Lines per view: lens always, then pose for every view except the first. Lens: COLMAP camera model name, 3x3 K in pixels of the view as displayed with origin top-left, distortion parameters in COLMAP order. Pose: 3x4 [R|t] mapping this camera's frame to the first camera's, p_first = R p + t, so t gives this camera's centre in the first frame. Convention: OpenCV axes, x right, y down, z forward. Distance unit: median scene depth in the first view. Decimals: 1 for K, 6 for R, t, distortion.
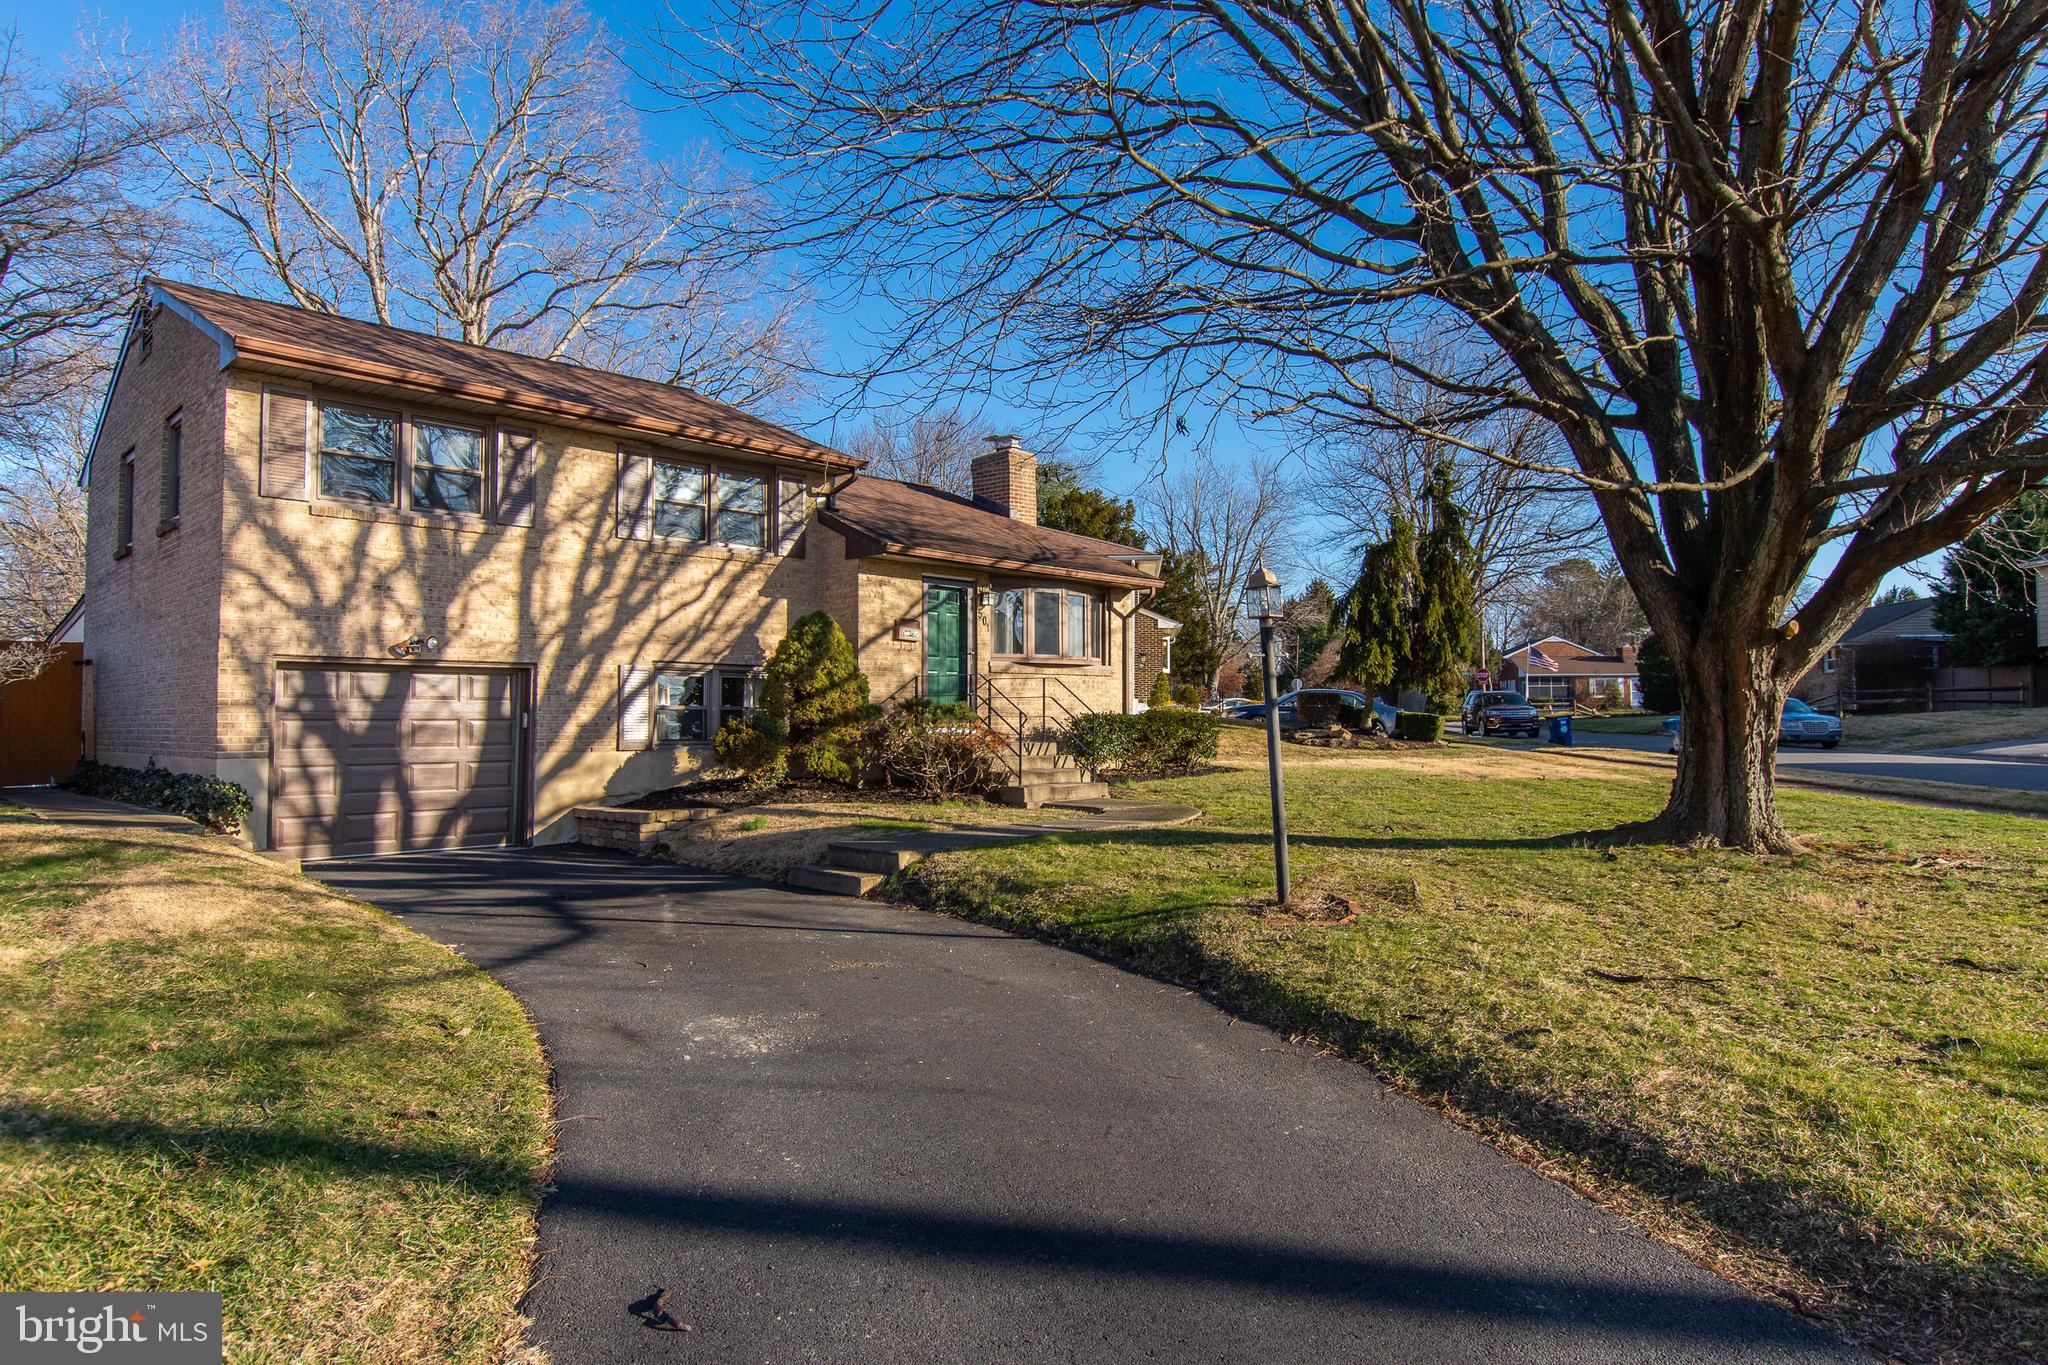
lens RADIAL K [[1239.4, 0, 1023.6], [0, 1239.4, 689.6], [0, 0, 1]] dist [0.025147, 0.000361]
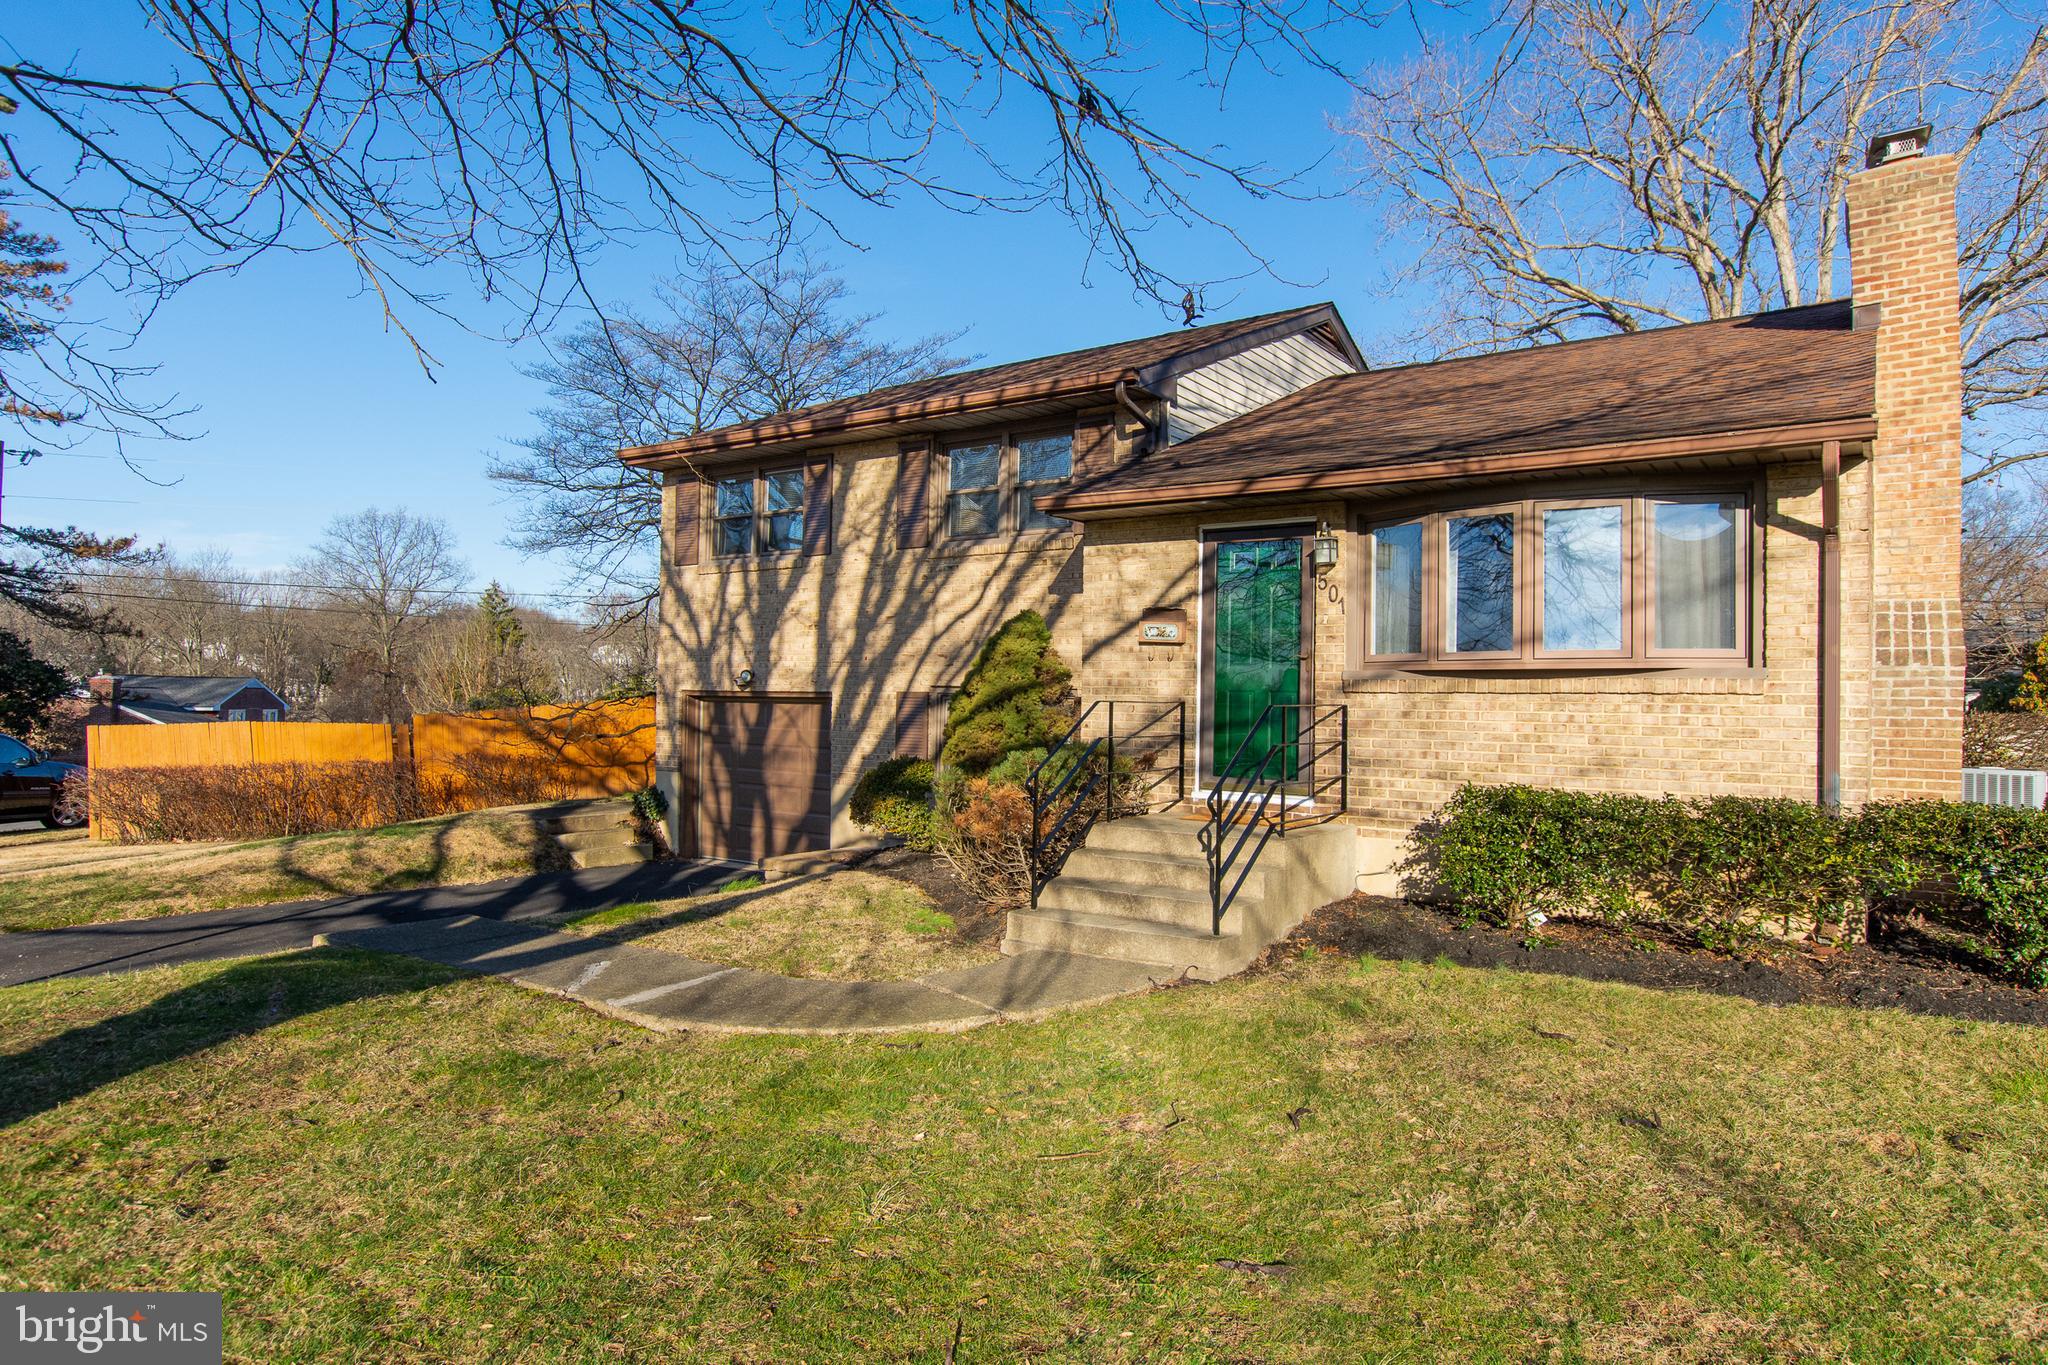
lens RADIAL K [[1201.6, 0, 1024.0], [0, 1201.6, 682.5], [0, 0, 1]] dist [-0.000646, 0.000241]
pose [[0.165718, -0.008876, -0.986133, 0.551497], [0.010153, 0.999922, -0.007294, -0.018622], [0.986121, -0.008803, 0.165795, 0.970727]]
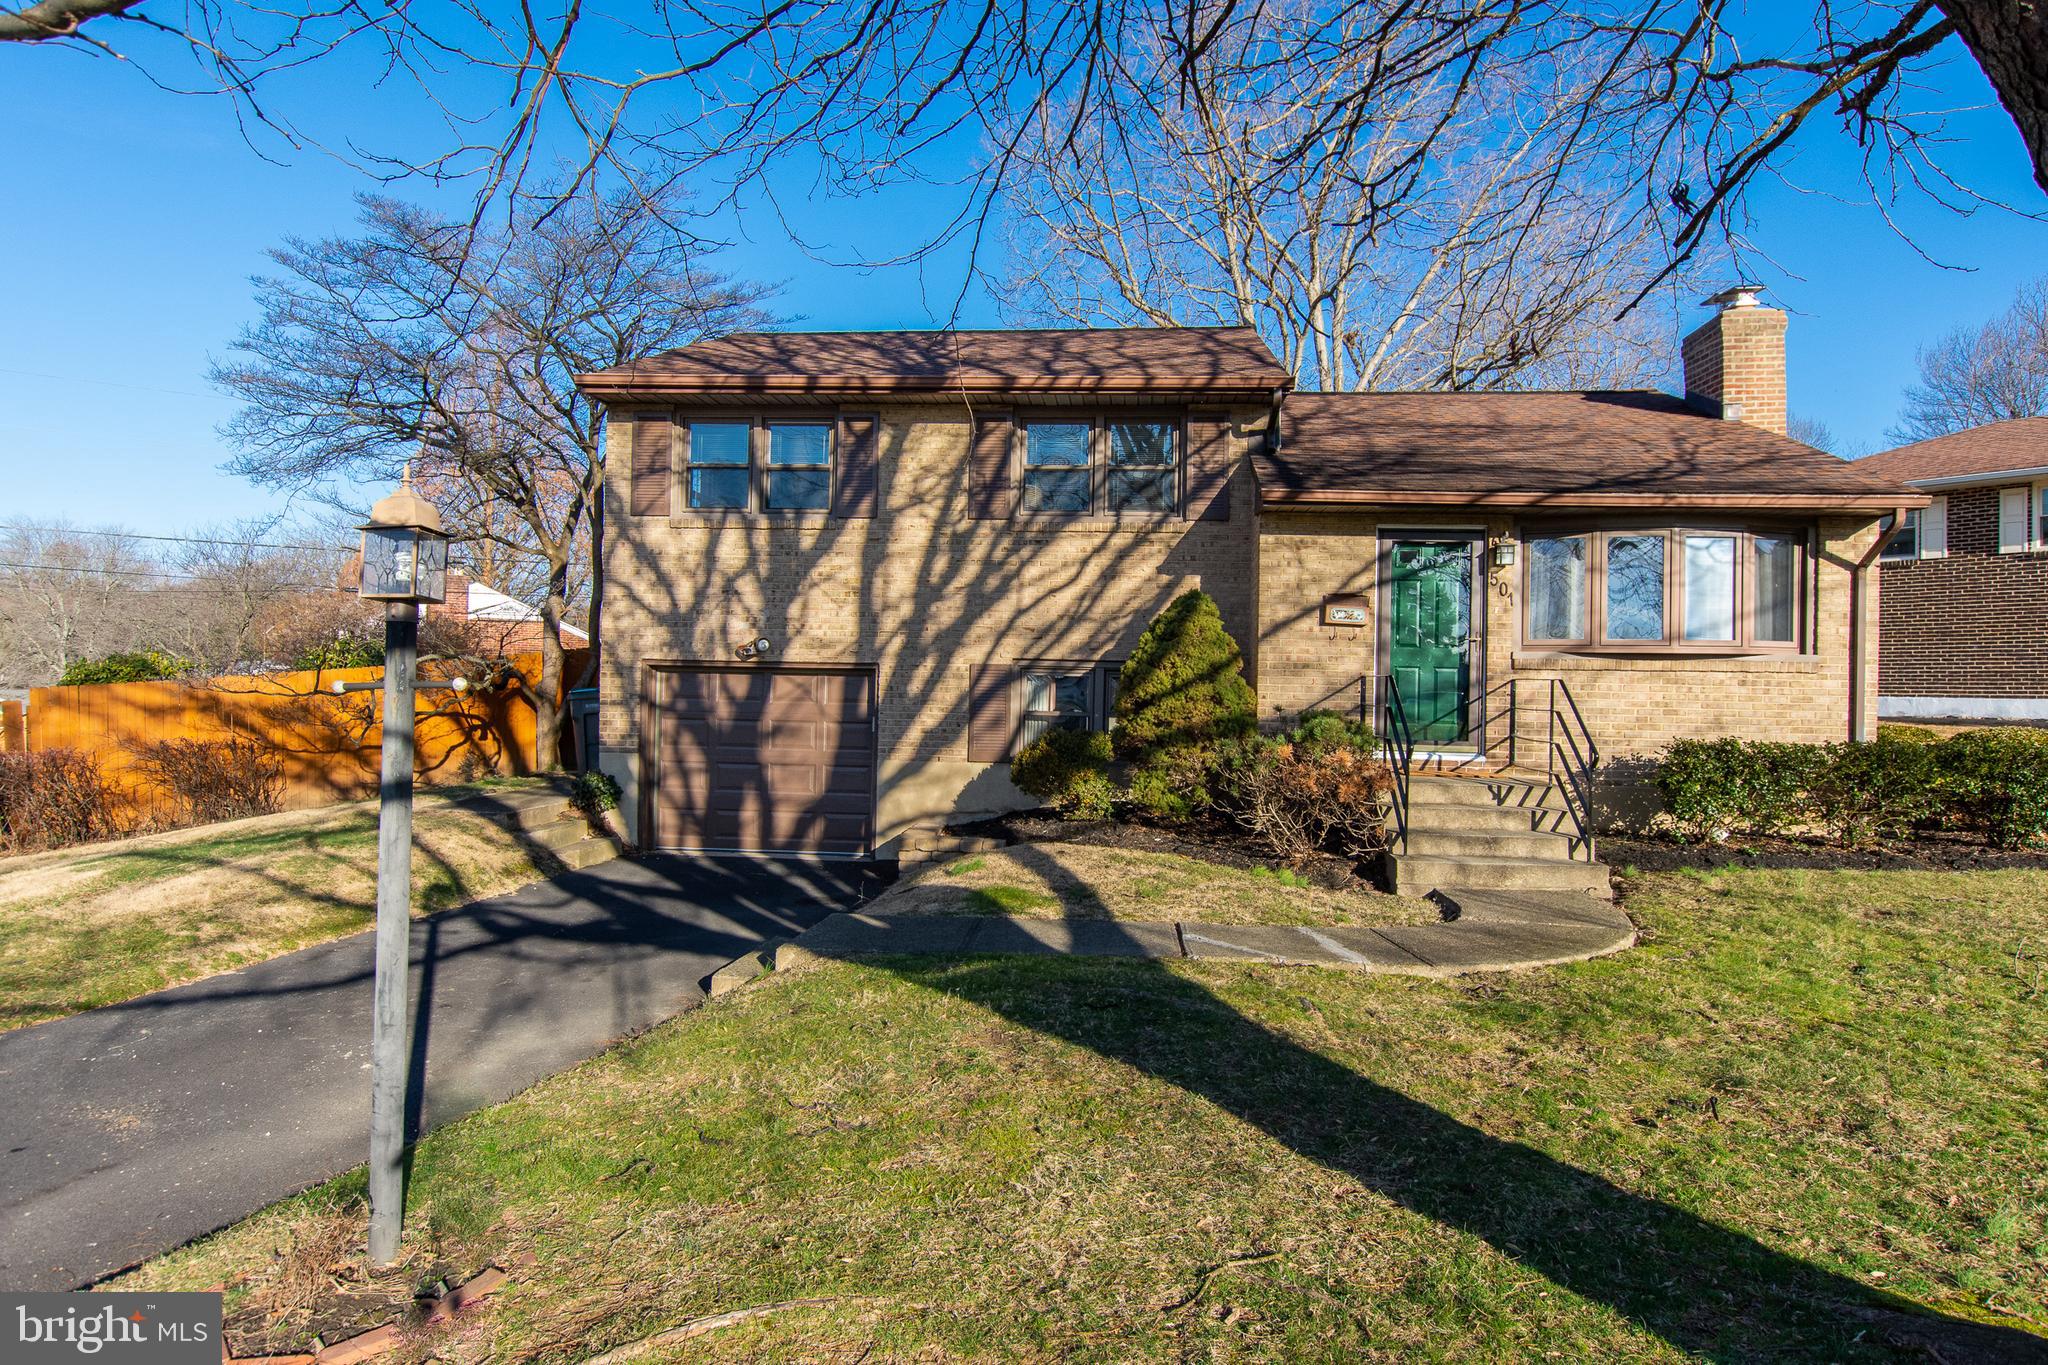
lens RADIAL K [[1201.6, 0, 1024.0], [0, 1201.6, 682.5], [0, 0, 1]] dist [-0.000646, 0.000241]
pose [[0.637256, 0.013997, -0.770525, 0.362223], [0.000310, 0.999830, 0.018419, -0.022400], [0.770652, -0.011977, 0.637143, 0.499931]]
